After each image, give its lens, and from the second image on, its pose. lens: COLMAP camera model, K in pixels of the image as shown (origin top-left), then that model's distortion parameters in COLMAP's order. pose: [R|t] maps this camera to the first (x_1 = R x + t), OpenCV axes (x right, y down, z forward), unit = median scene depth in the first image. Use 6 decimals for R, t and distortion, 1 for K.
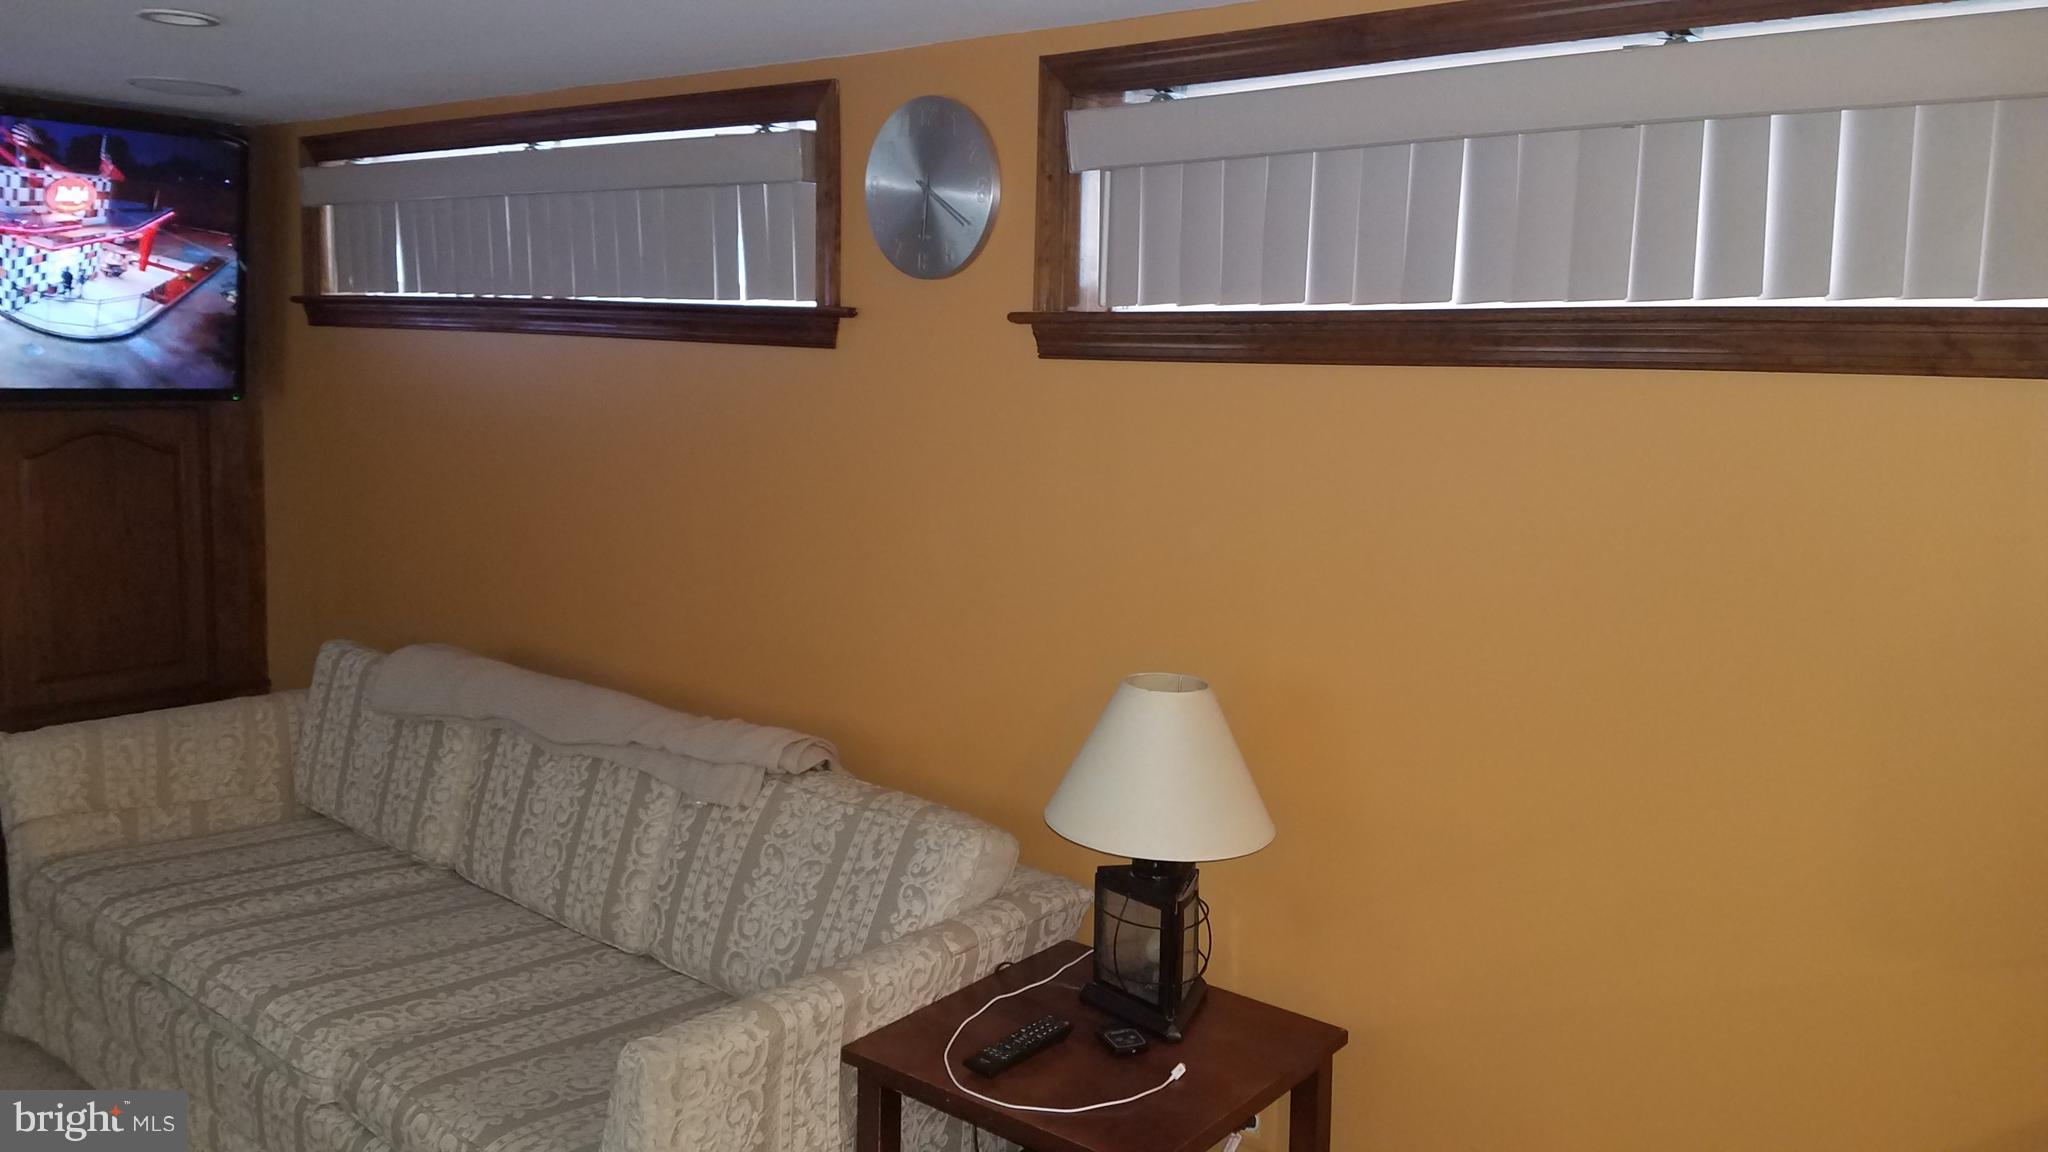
lens RADIAL K [[1608.9, 0, 1017.2], [0, 1608.9, 520.7], [0, 0, 1]] dist [0.252857, -0.387318]
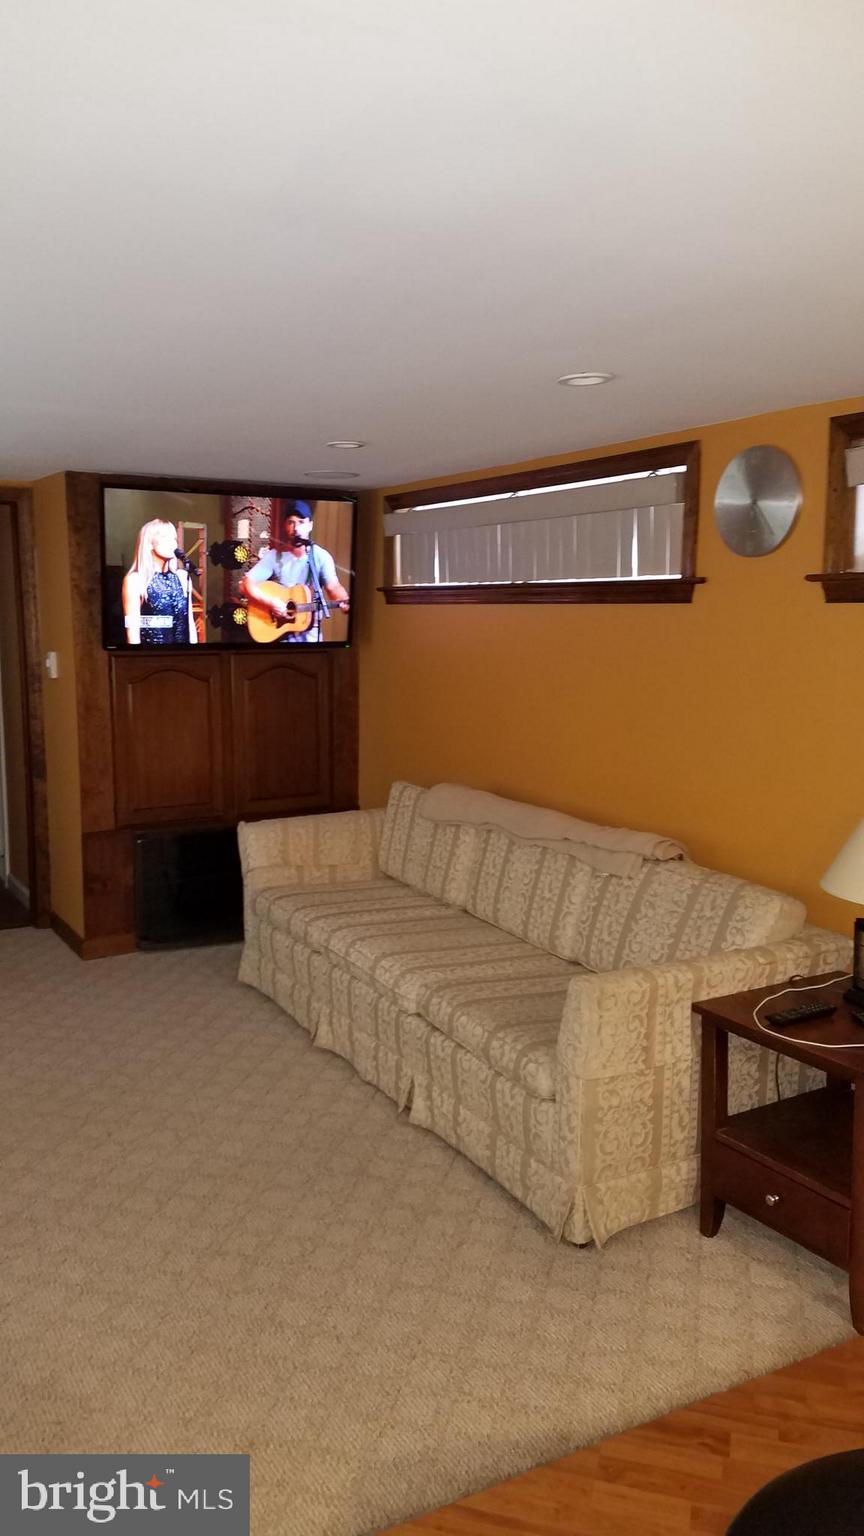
lens RADIAL K [[1165.7, 0, 405.7], [0, 1165.7, 757.6], [0, 0, 1]] dist [0.251643, -0.436050]
pose [[0.940164, 0.017555, -0.340270, 0.027235], [-0.012056, 0.999760, 0.018269, 0.032566], [0.340509, -0.013074, 0.940150, -0.235449]]
